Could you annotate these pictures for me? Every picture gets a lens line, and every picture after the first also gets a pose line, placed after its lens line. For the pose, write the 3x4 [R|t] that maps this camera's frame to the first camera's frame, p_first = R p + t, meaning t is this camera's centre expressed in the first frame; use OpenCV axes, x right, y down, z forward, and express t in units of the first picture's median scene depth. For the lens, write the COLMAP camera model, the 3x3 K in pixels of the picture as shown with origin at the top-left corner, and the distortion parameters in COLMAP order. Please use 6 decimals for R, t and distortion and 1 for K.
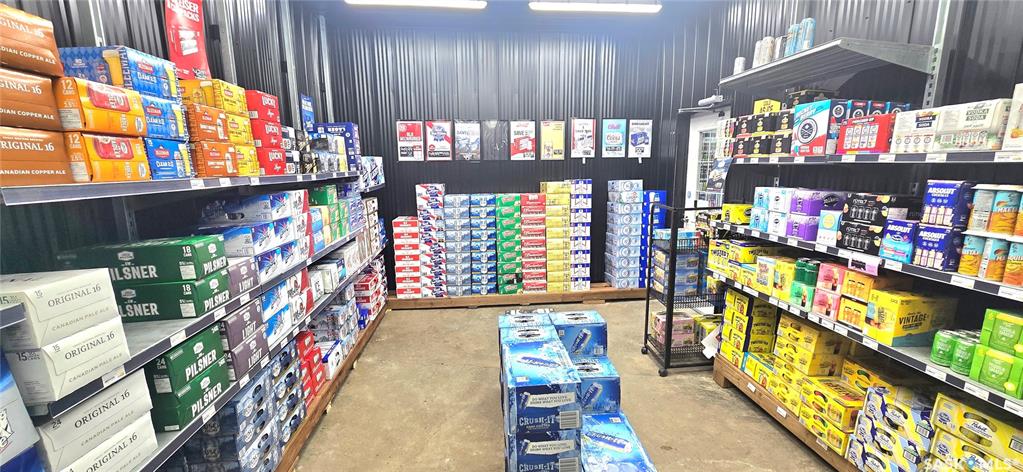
lens RADIAL K [[416.8, 0, 515.8], [0, 416.8, 234.6], [0, 0, 1]] dist [-0.000935, -0.000191]
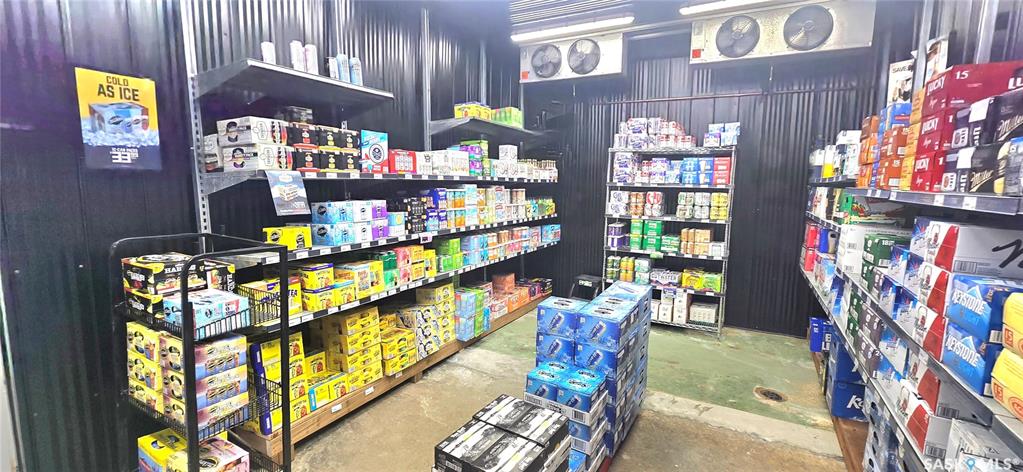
lens RADIAL K [[416.8, 0, 521.7], [0, 416.8, 232.3], [0, 0, 1]] dist [-0.000935, -0.000191]
pose [[-0.820464, -0.066180, 0.567855, -0.409256], [0.094264, 0.964022, 0.248547, -0.298989], [-0.563873, 0.257452, -0.784707, 1.849174]]
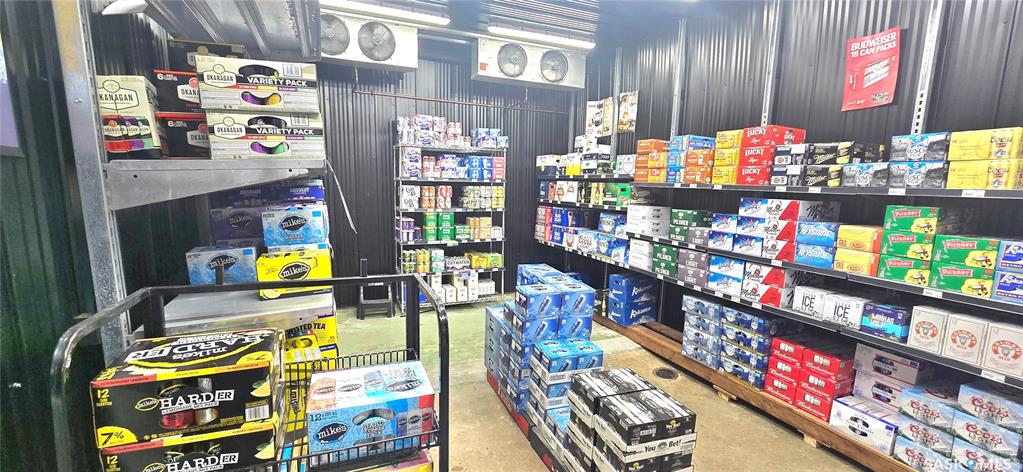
lens RADIAL K [[416.8, 0, 488.9], [0, 416.8, 240.8], [0, 0, 1]] dist [-0.000935, -0.000191]
pose [[-0.966233, 0.034883, -0.255297, 0.603018], [-0.046708, 0.950668, 0.306675, -0.335518], [0.253401, 0.308244, -0.916937, 2.016106]]
